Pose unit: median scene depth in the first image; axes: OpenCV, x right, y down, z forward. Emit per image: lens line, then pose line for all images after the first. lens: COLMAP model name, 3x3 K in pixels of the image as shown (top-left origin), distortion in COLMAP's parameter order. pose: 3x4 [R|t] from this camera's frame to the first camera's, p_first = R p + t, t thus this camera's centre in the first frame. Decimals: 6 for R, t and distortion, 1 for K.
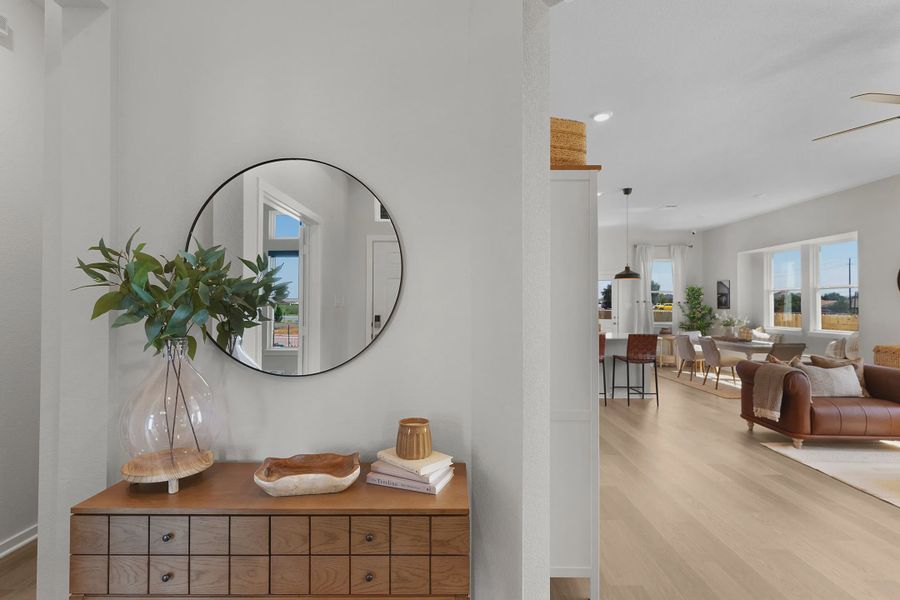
lens RADIAL K [[431.6, 0, 451.4], [0, 431.6, 303.6], [0, 0, 1]] dist [0.000165, -0.000024]
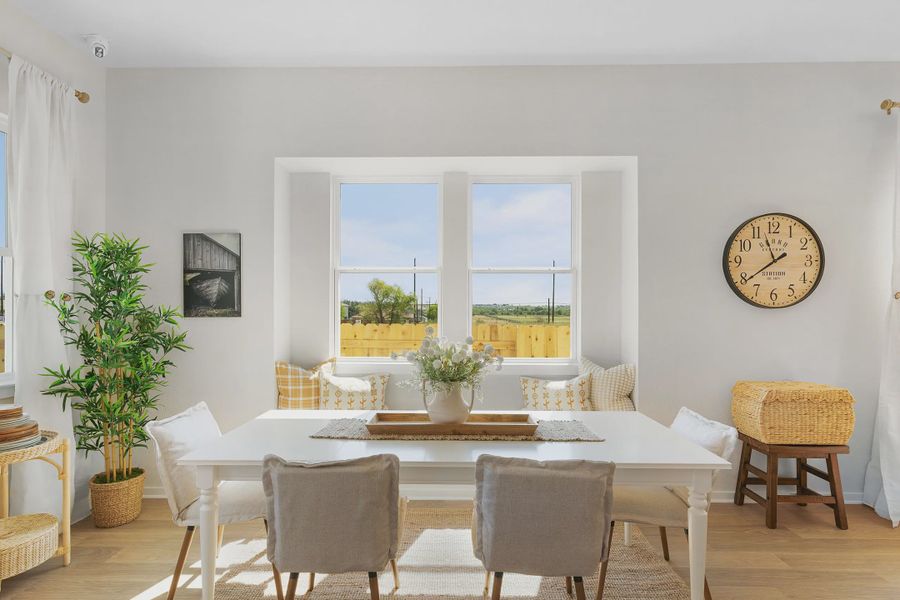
lens RADIAL K [[431.6, 0, 451.4], [0, 431.6, 303.6], [0, 0, 1]] dist [0.000165, -0.000024]
pose [[0.029147, 0.016076, 0.999446, 0.298999], [-0.007978, 0.999843, -0.015849, 0.006009], [-0.999543, -0.007511, 0.029271, 0.796476]]
